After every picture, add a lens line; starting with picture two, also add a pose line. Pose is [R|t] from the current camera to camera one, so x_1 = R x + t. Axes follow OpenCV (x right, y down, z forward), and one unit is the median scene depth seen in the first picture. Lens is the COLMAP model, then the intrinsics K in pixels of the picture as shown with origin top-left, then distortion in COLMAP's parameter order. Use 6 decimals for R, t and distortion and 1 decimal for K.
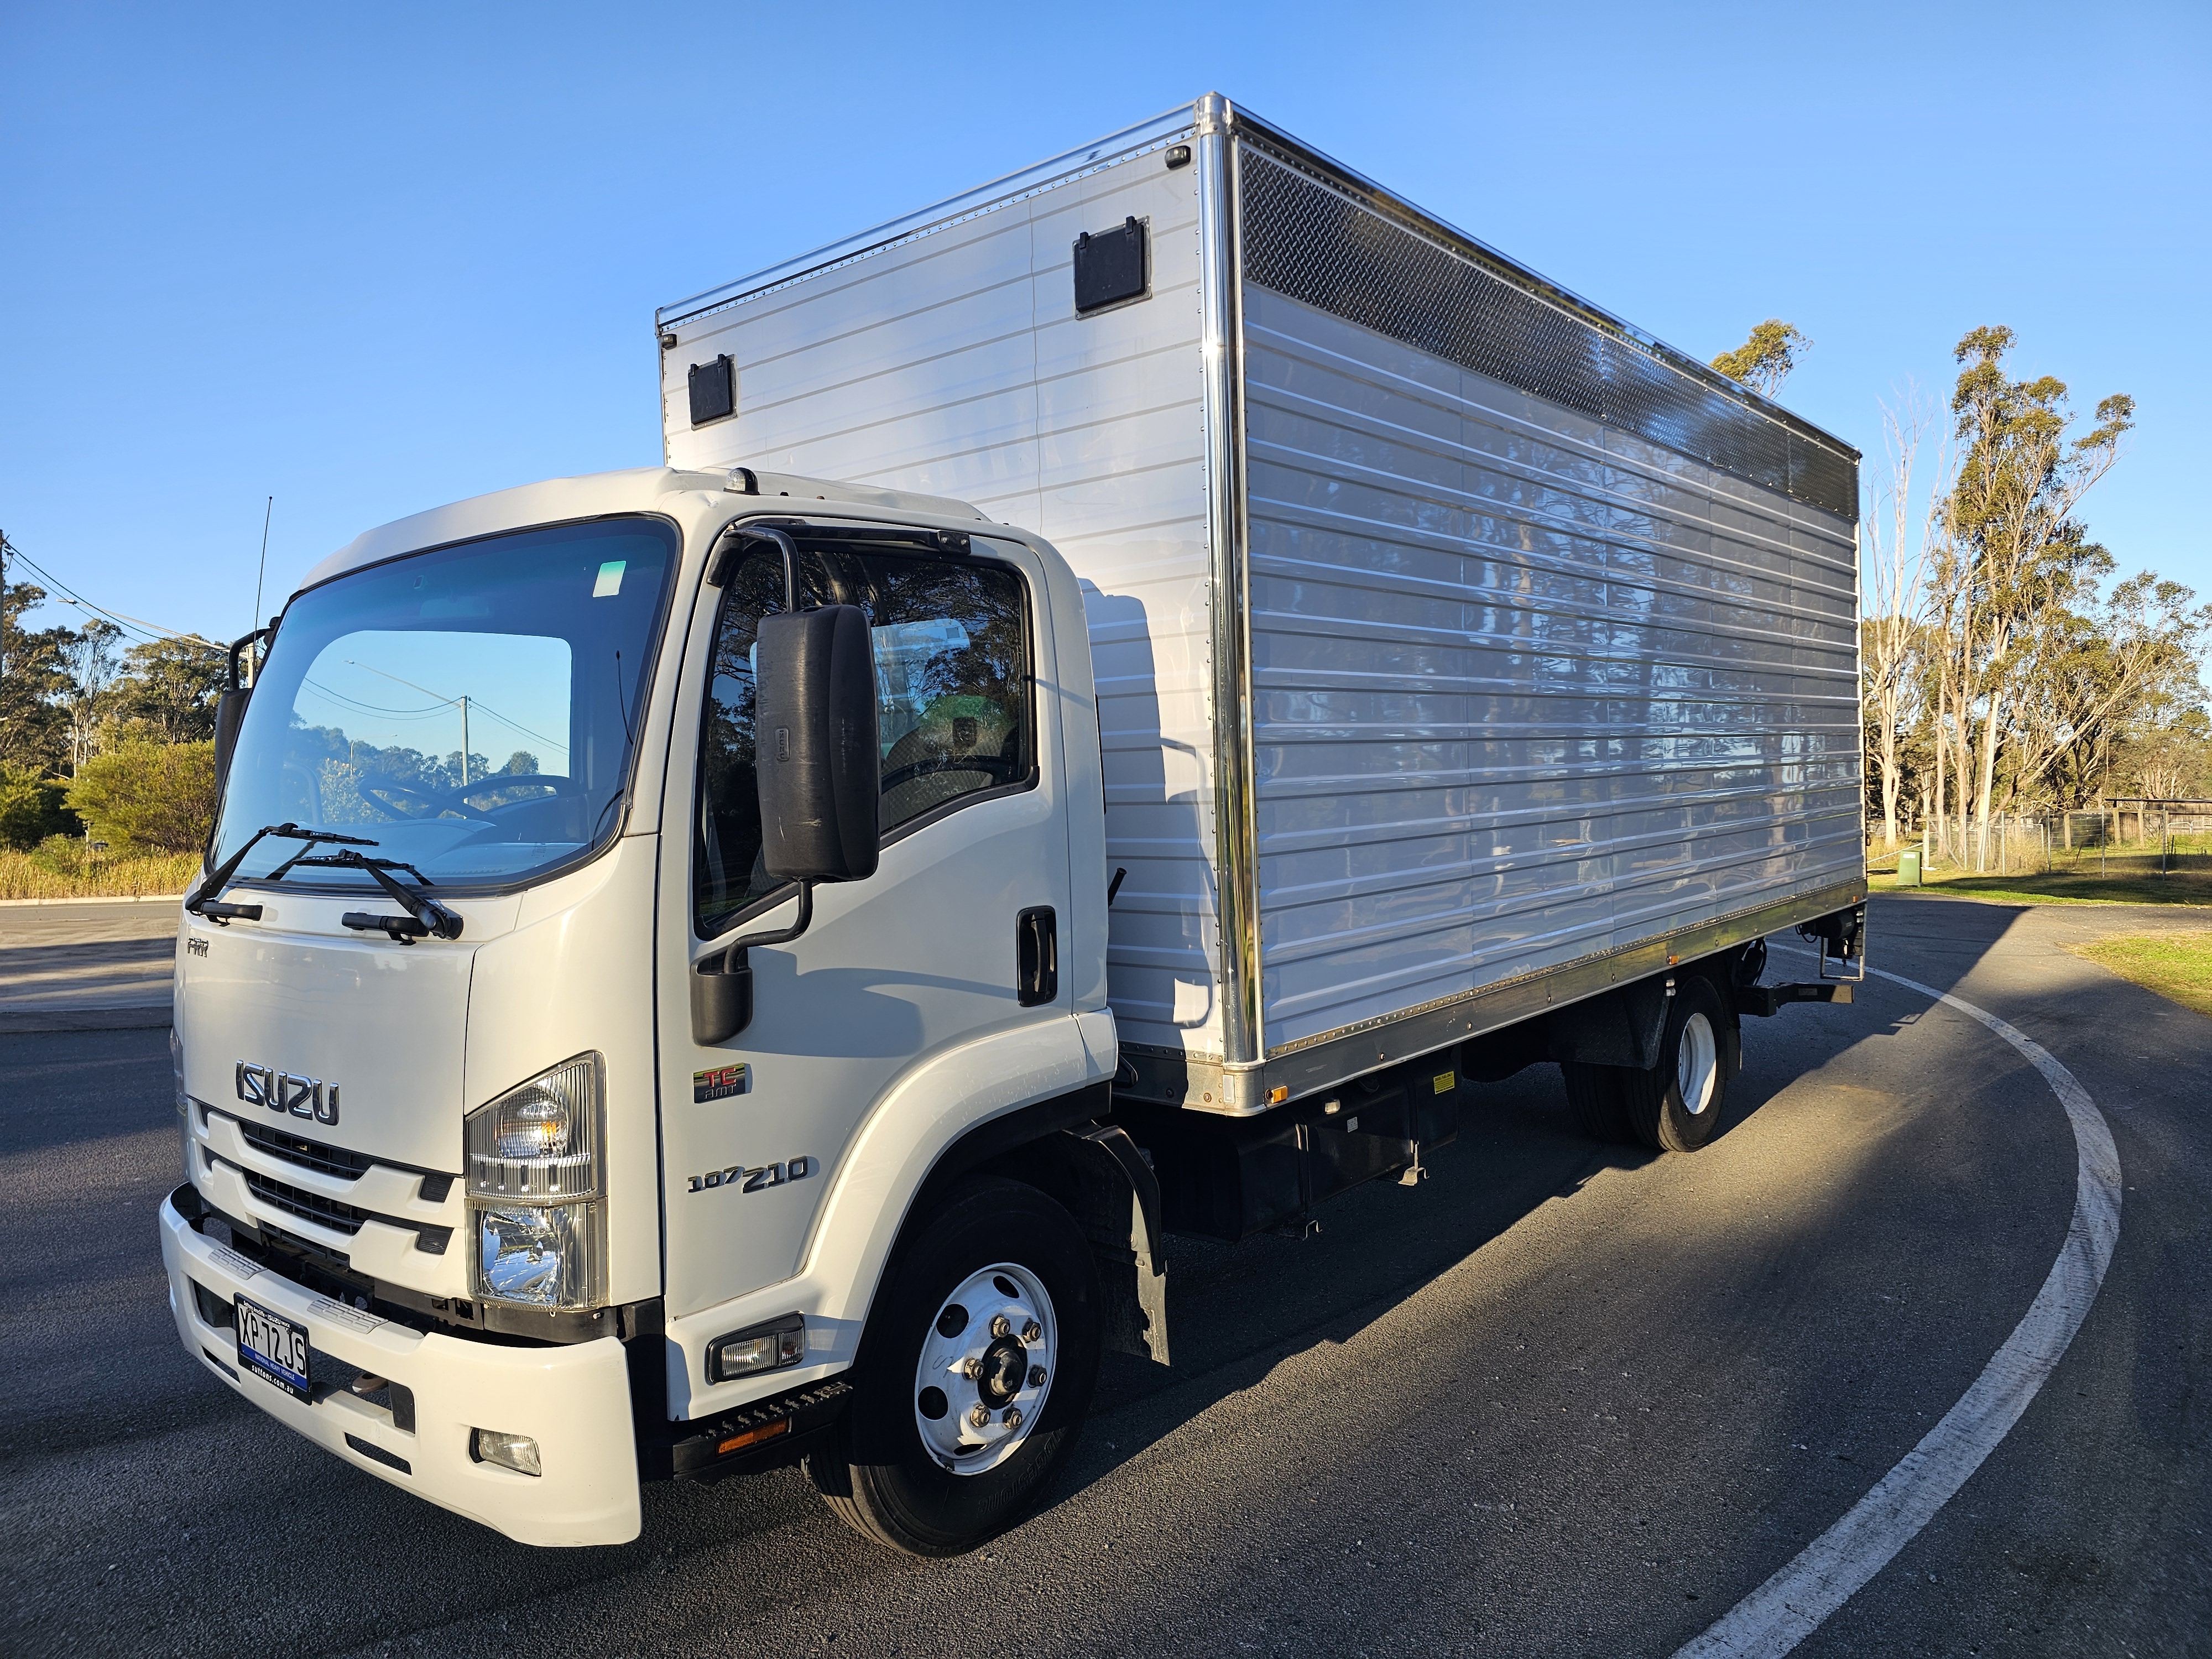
lens RADIAL K [[1481.1, 0, 1089.8], [0, 1481.1, 816.5], [0, 0, 1]] dist [0.060960, -0.041736]
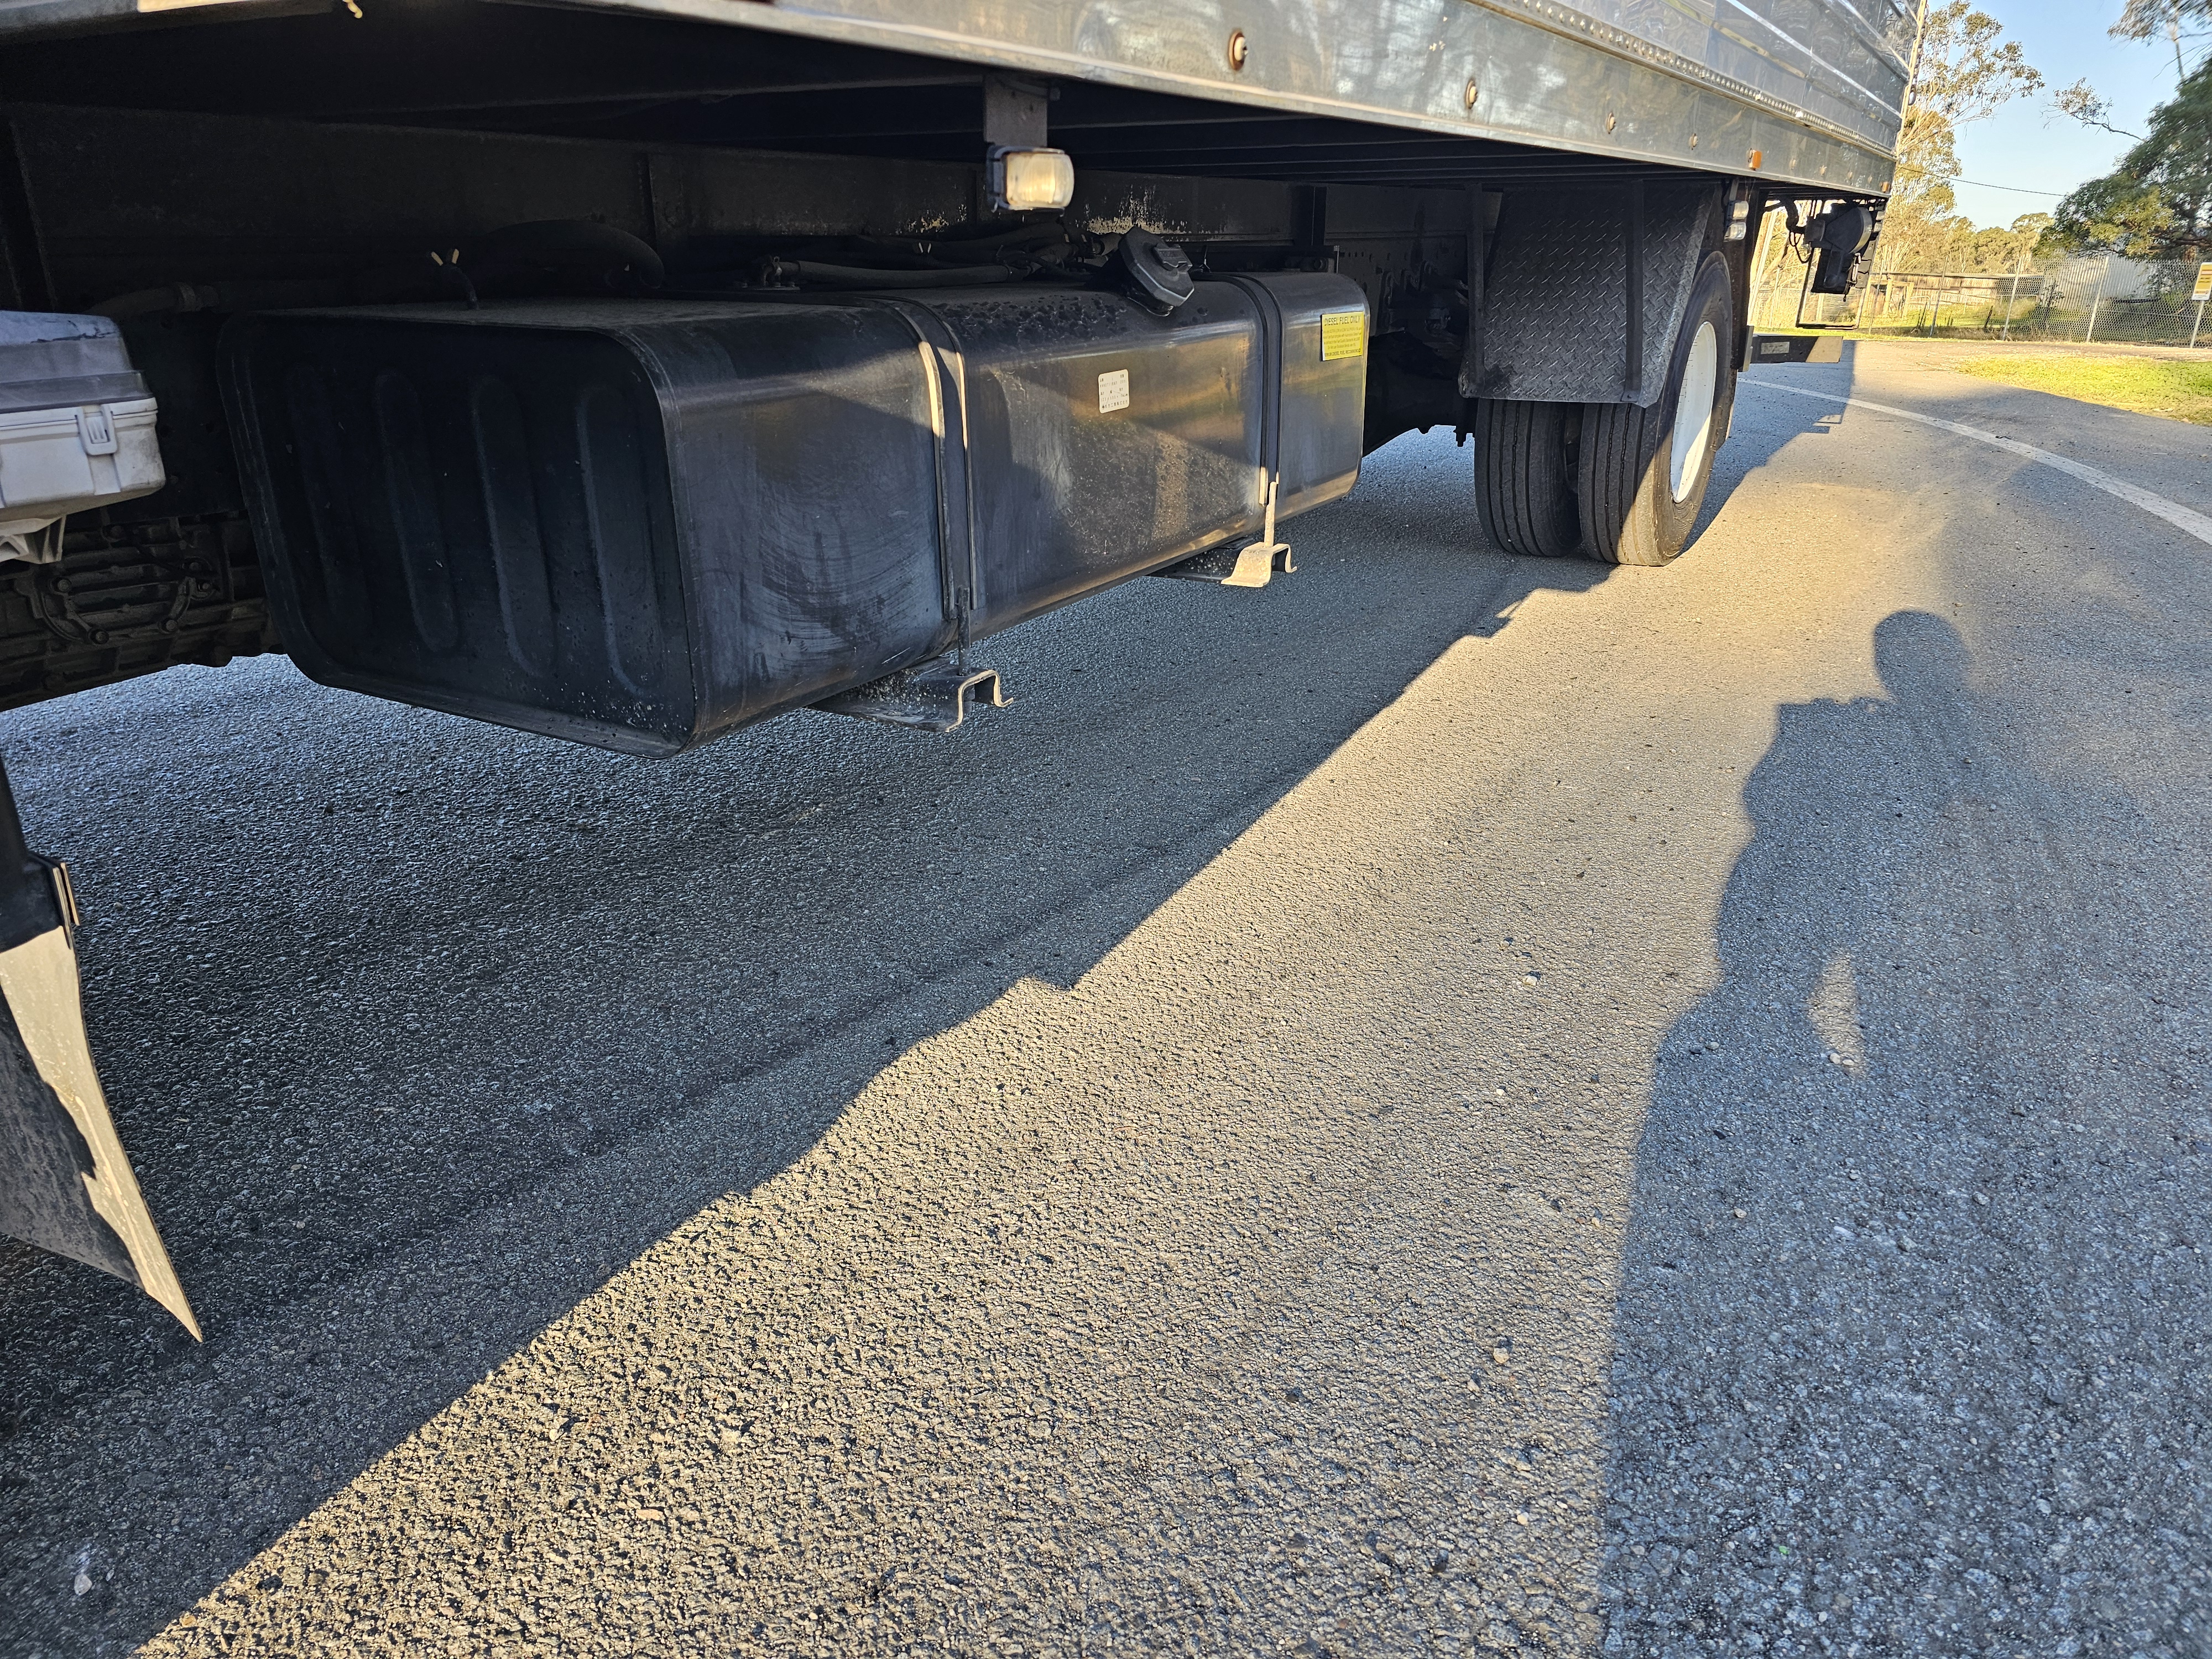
lens RADIAL K [[1481.1, 0, 1089.8], [0, 1481.1, 816.5], [0, 0, 1]] dist [0.060960, -0.041736]
pose [[0.986822, -0.030717, 0.158869, 0.103097], [-0.023861, 0.943460, 0.330628, 0.166510], [-0.160043, -0.330061, 0.930293, 0.589224]]
